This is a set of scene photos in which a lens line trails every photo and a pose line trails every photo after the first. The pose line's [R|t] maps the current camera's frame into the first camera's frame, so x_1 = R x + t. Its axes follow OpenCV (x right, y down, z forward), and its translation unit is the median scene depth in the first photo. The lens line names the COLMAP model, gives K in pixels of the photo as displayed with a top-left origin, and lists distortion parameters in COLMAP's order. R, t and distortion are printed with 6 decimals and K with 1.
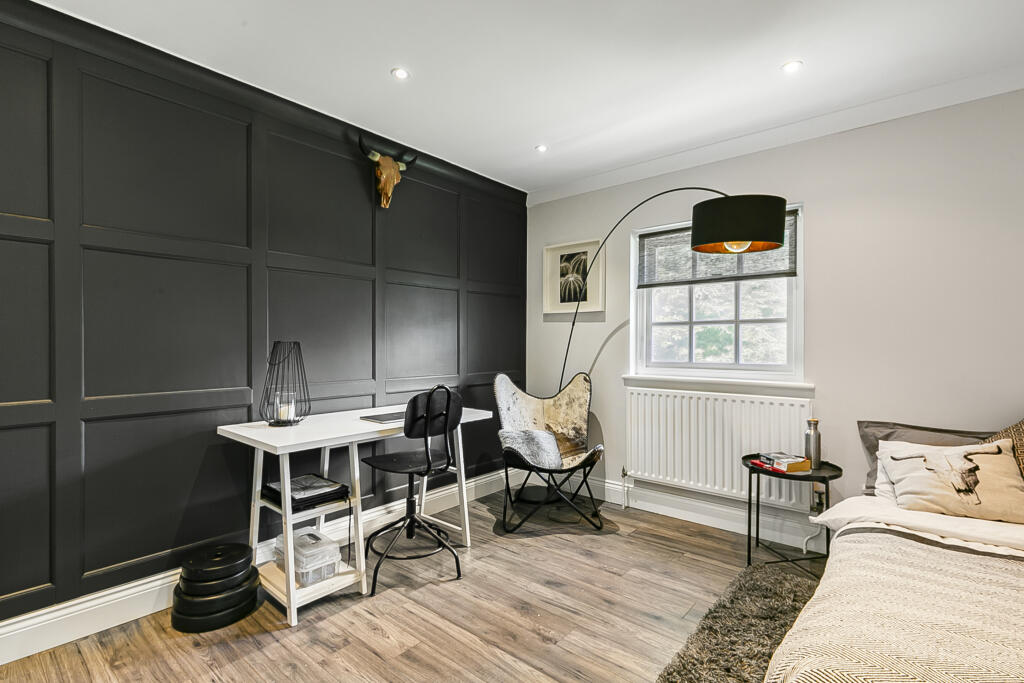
lens RADIAL K [[461.3, 0, 505.5], [0, 461.3, 343.2], [0, 0, 1]] dist [0.000299, 0.000287]
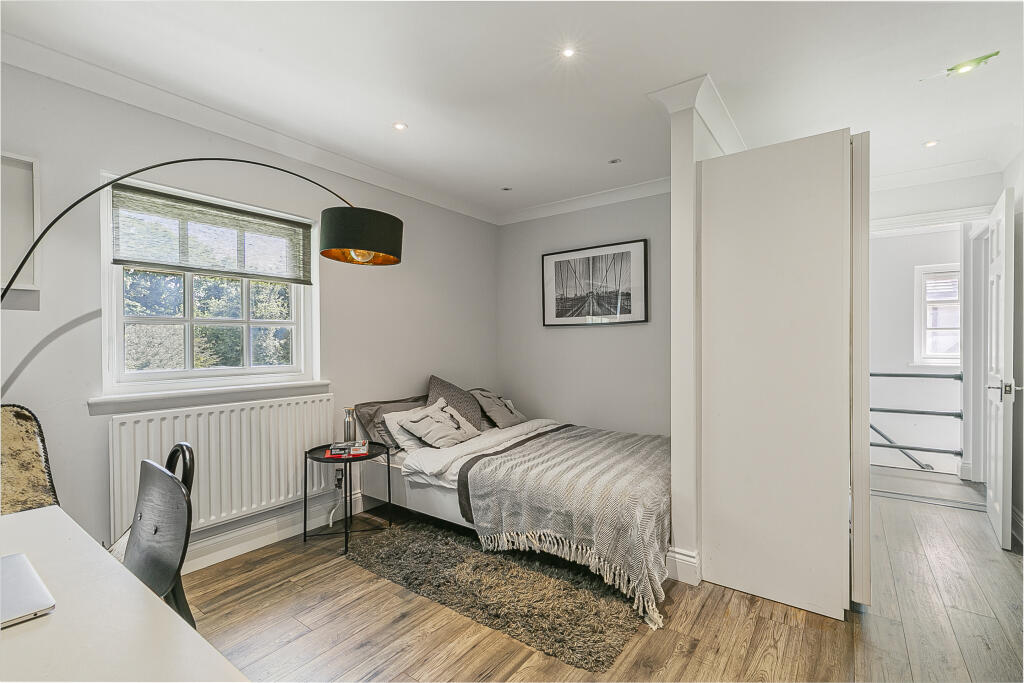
lens RADIAL K [[461.3, 0, 504.5], [0, 461.3, 344.6], [0, 0, 1]] dist [0.000299, 0.000287]
pose [[-0.076035, -0.005961, 0.997087, -0.528014], [0.001843, 0.999980, 0.006119, -0.008137], [-0.997103, 0.002303, -0.076022, 0.639246]]
